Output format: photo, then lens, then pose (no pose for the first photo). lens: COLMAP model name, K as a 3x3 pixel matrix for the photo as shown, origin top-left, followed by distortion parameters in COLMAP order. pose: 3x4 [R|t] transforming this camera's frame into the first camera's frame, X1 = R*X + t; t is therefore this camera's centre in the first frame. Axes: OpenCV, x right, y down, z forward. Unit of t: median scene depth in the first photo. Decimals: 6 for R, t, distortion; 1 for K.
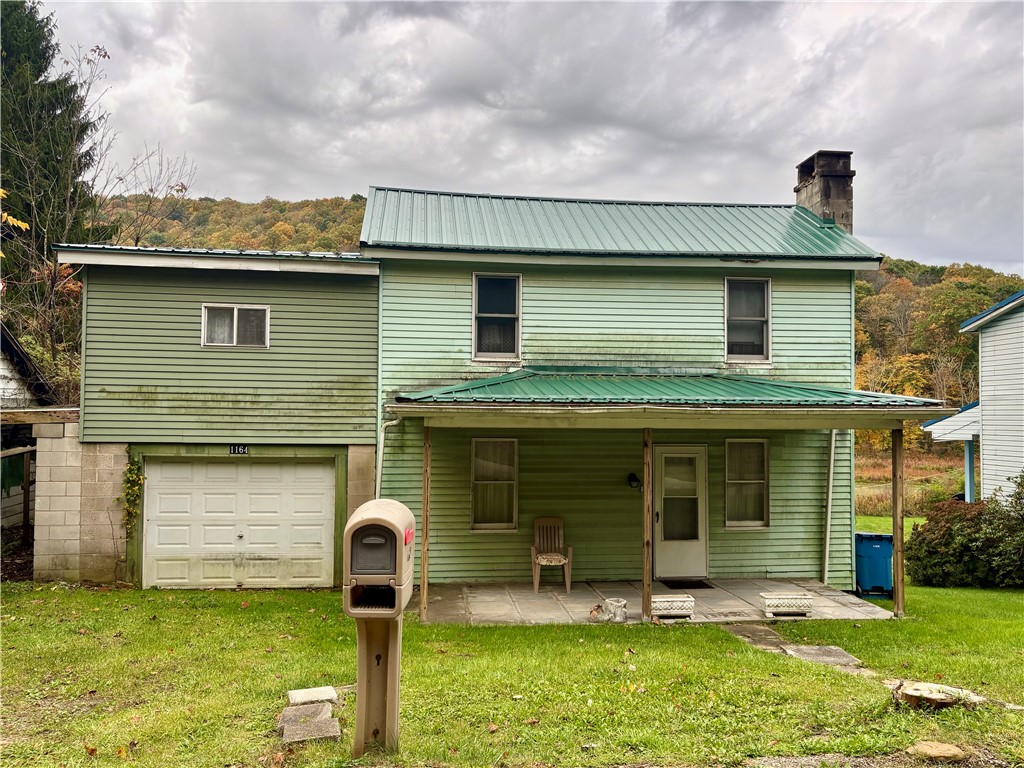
lens RADIAL K [[783.1, 0, 513.5], [0, 783.1, 385.8], [0, 0, 1]] dist [0.009615, -0.012660]
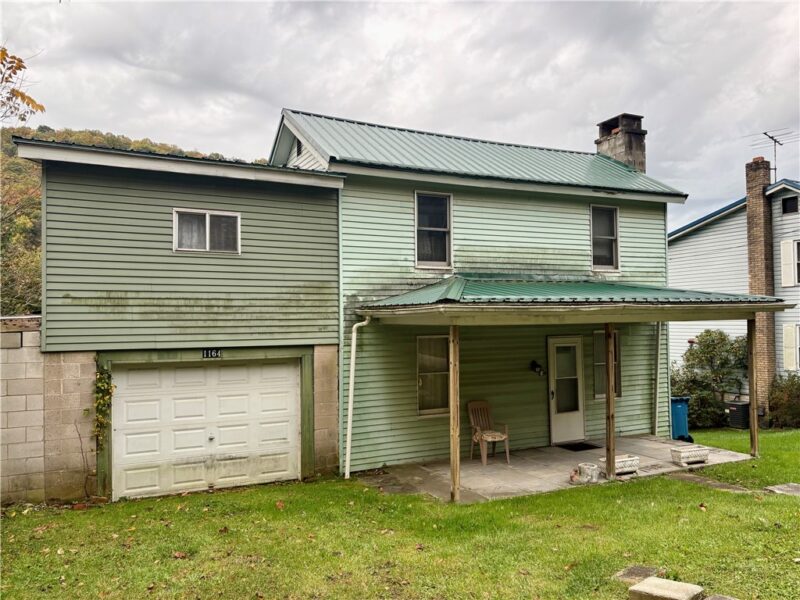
lens RADIAL K [[611.8, 0, 401.1], [0, 611.8, 300.1], [0, 0, 1]] dist [0.009615, -0.012660]
pose [[0.943877, -0.009747, 0.330155, -0.374028], [0.007031, 0.999931, 0.009418, 0.006137], [-0.330224, -0.006568, 0.943880, 0.166561]]
